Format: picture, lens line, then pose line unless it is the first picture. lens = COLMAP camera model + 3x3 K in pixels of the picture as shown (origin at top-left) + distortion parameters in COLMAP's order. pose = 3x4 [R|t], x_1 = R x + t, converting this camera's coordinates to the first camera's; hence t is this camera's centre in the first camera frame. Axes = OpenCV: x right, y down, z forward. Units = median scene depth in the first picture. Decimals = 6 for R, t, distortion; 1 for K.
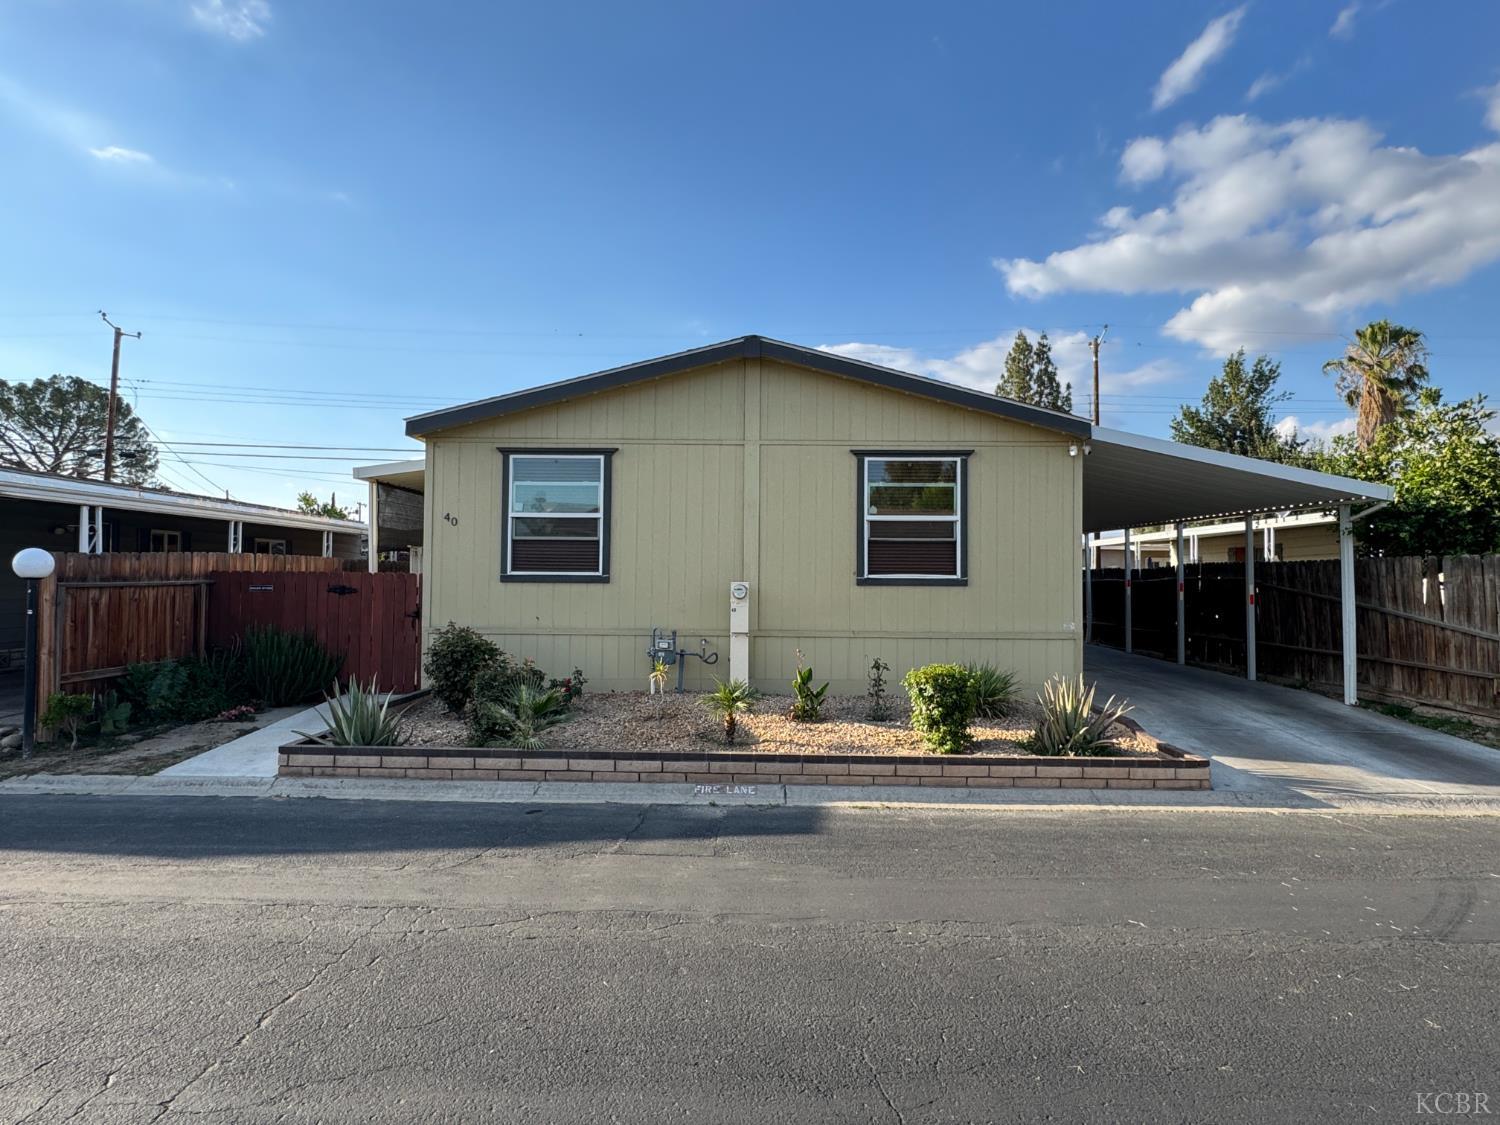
lens RADIAL K [[829.2, 0, 750.0], [0, 829.2, 562.5], [0, 0, 1]] dist [-0.000597, 0.001448]
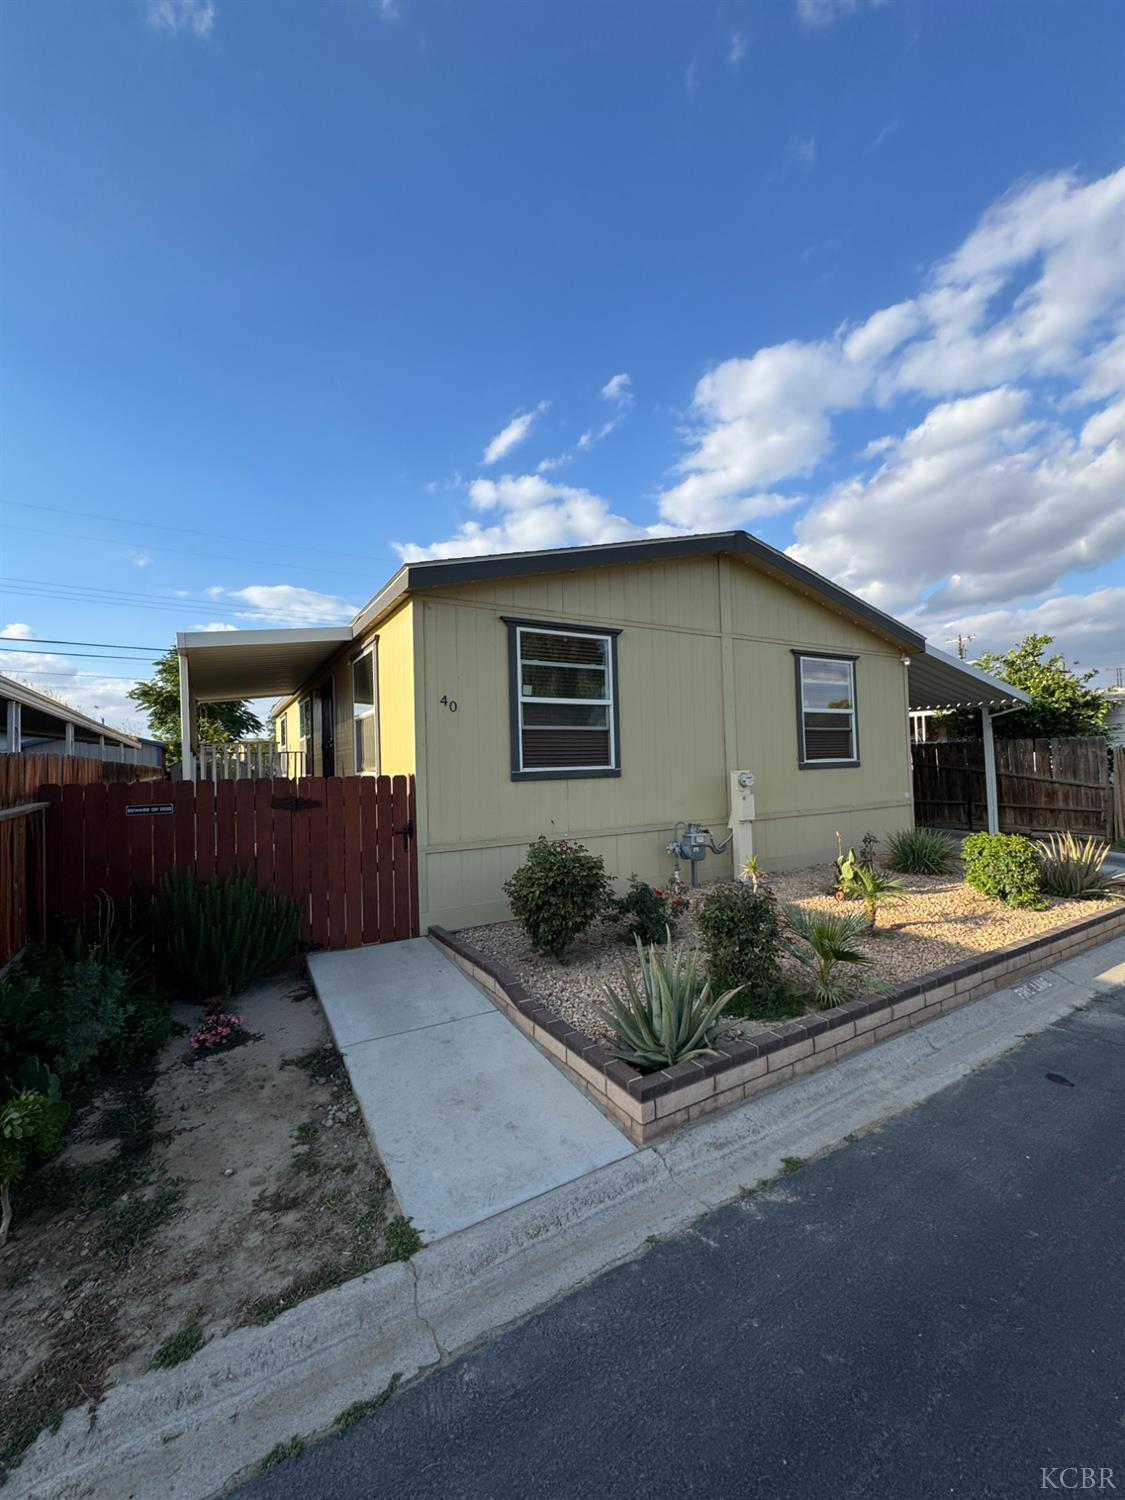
lens RADIAL K [[600.0, 0, 562.5], [0, 600.0, 750.0], [0, 0, 1]] dist [-0.004742, -0.000248]
pose [[0.854723, -0.019063, 0.518734, -0.564931], [0.025169, 0.999672, -0.004733, -0.003492], [-0.518474, 0.017101, 0.854923, 0.471291]]
